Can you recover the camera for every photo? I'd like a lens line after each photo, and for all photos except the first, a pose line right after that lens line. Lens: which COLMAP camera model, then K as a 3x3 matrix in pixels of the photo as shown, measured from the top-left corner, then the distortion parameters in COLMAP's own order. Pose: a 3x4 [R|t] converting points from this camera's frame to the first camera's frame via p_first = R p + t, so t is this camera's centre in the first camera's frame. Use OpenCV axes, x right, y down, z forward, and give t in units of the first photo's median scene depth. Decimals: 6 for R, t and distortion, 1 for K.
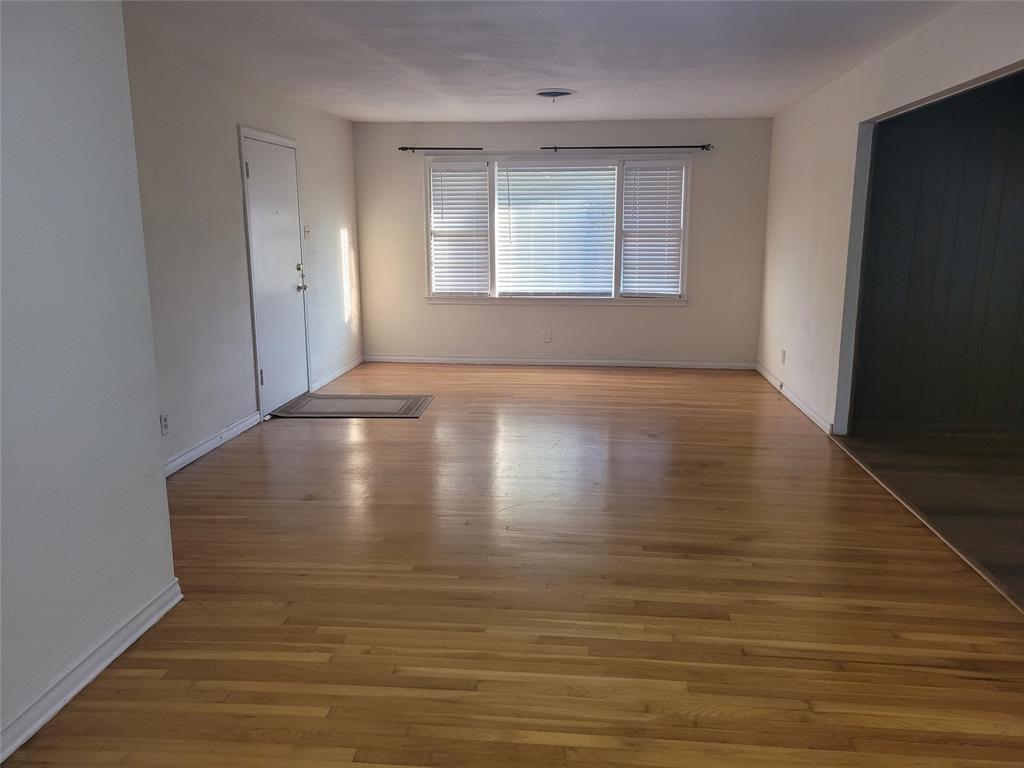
lens RADIAL K [[773.0, 0, 512.5], [0, 773.0, 383.1], [0, 0, 1]] dist [0.061346, -0.049280]
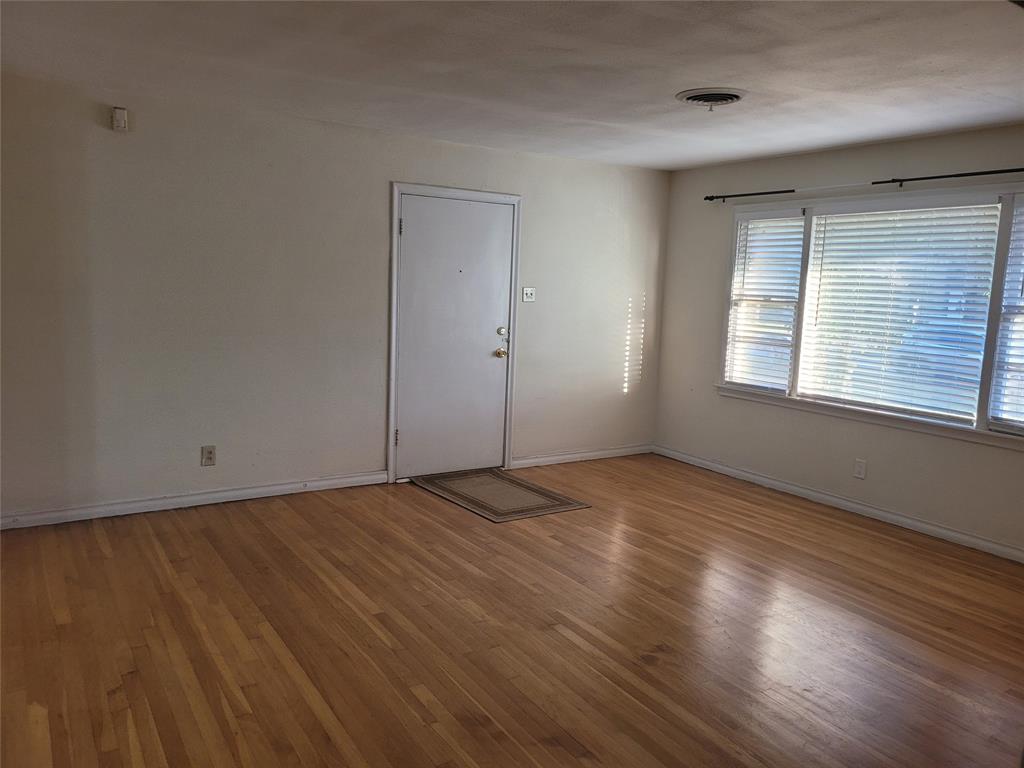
lens RADIAL K [[773.0, 0, 512.4], [0, 773.0, 384.4], [0, 0, 1]] dist [0.061346, -0.049280]
pose [[0.606569, 0.127145, -0.784798, 0.383891], [-0.197634, 0.980257, 0.006060, -0.080533], [0.770074, 0.151427, 0.619722, 0.383000]]
